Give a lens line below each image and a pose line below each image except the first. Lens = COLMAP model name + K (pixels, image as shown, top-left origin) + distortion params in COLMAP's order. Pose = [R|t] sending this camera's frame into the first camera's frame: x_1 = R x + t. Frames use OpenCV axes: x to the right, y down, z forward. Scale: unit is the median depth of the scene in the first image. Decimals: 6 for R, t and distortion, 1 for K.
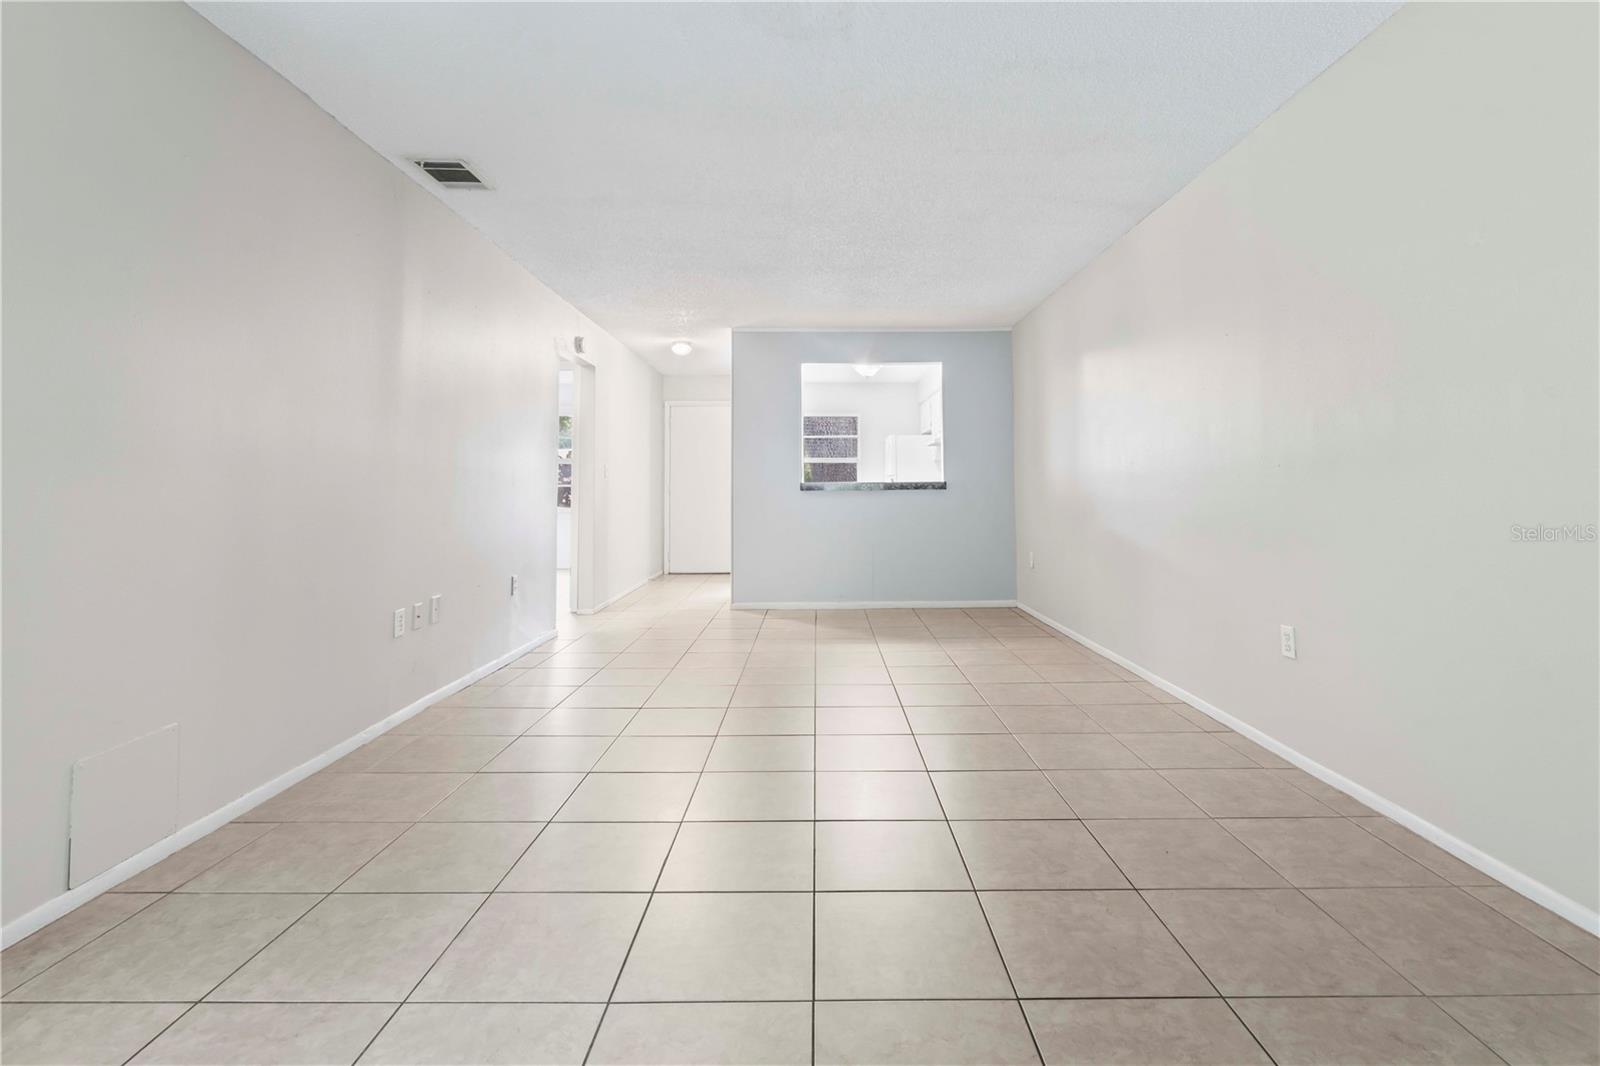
lens RADIAL K [[737.6, 0, 797.9], [0, 737.6, 464.4], [0, 0, 1]] dist [-0.061209, 0.016453]
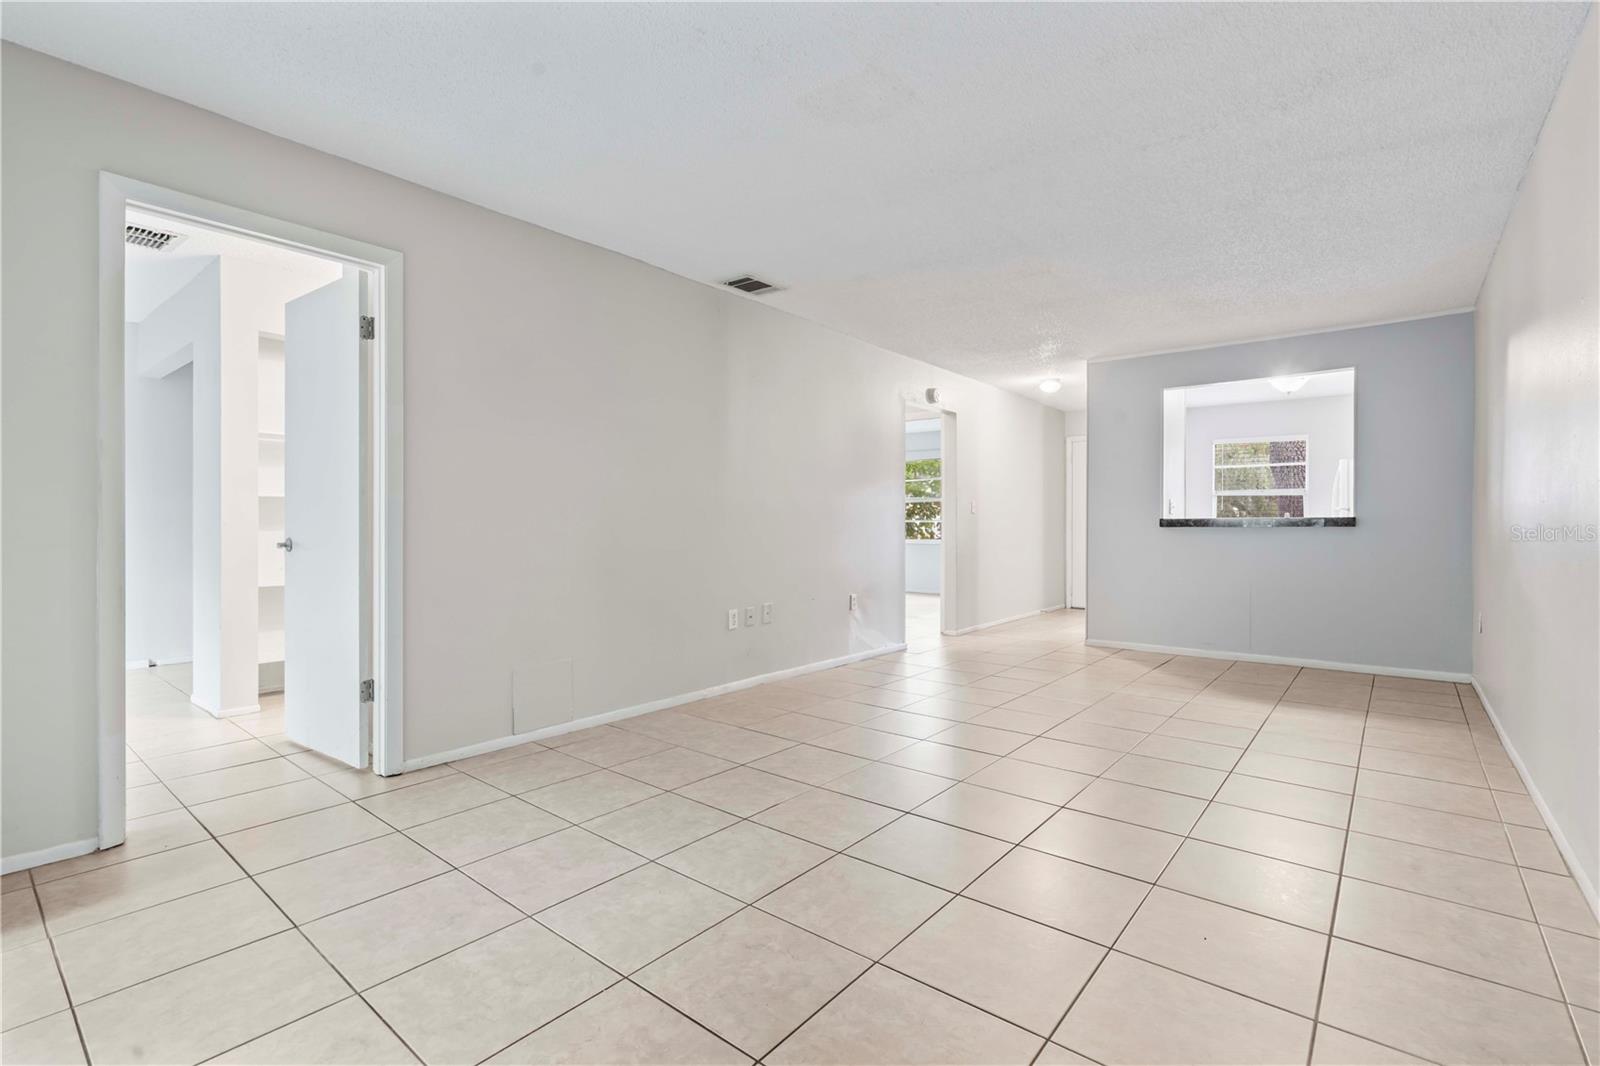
lens RADIAL K [[724.4, 0, 800.0], [0, 724.4, 533.0], [0, 0, 1]] dist [0.000184, 0.001073]
pose [[0.779595, 0.012959, -0.626150, 0.222510], [0.016133, 0.999039, 0.040762, -0.001340], [0.626076, -0.041879, 0.778637, -0.003093]]
